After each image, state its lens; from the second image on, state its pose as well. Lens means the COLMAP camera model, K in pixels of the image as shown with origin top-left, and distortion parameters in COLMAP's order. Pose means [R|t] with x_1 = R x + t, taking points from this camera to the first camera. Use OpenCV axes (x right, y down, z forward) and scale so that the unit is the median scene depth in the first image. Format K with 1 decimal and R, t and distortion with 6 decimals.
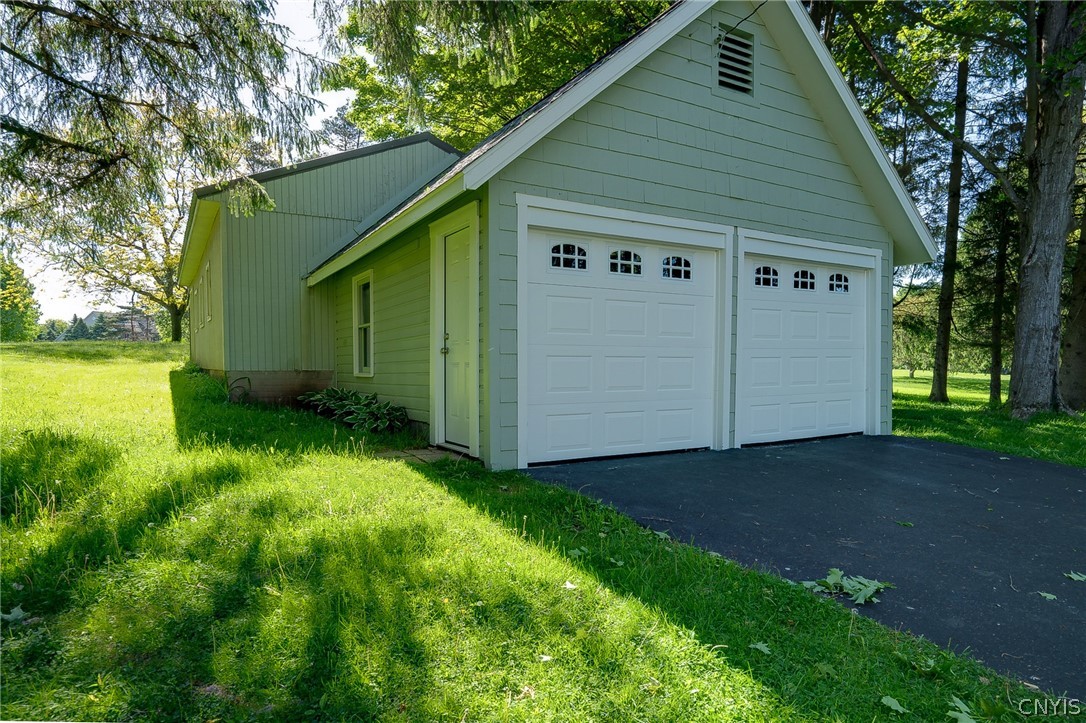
lens RADIAL K [[649.0, 0, 533.4], [0, 649.0, 384.6], [0, 0, 1]] dist [-0.018049, 0.008164]
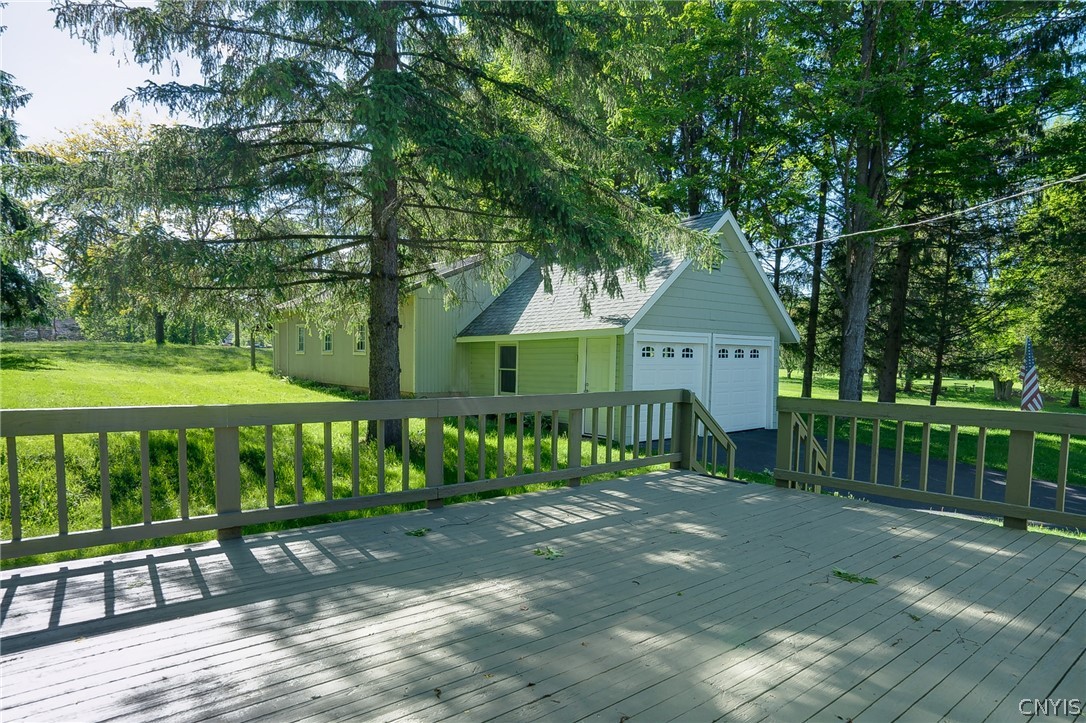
lens RADIAL K [[649.0, 0, 549.7], [0, 649.0, 363.3], [0, 0, 1]] dist [-0.018049, 0.008164]
pose [[0.984754, 0.014320, 0.173363, -0.445141], [-0.012326, 0.999845, -0.012570, -0.083645], [-0.173516, 0.010241, 0.984778, -0.771667]]
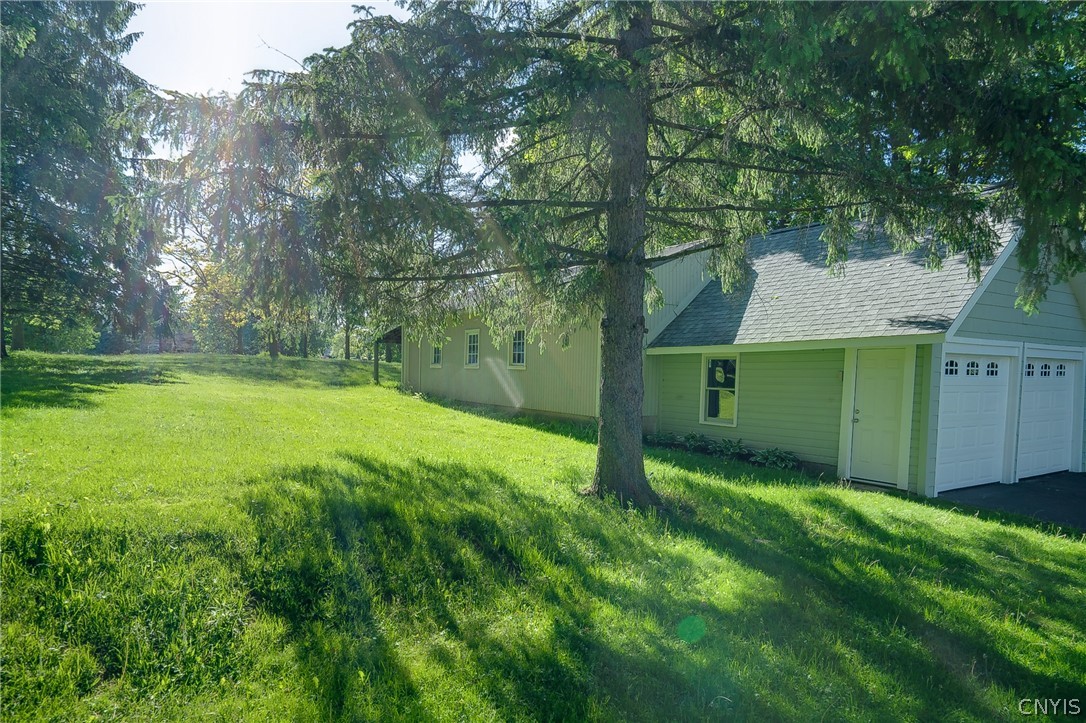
lens RADIAL K [[649.0, 0, 545.0], [0, 649.0, 362.1], [0, 0, 1]] dist [-0.018049, 0.008164]
pose [[0.998917, 0.020836, 0.041609, -0.678327], [-0.019481, 0.999275, -0.032695, -0.093252], [-0.042260, 0.031849, 0.998599, -0.370535]]
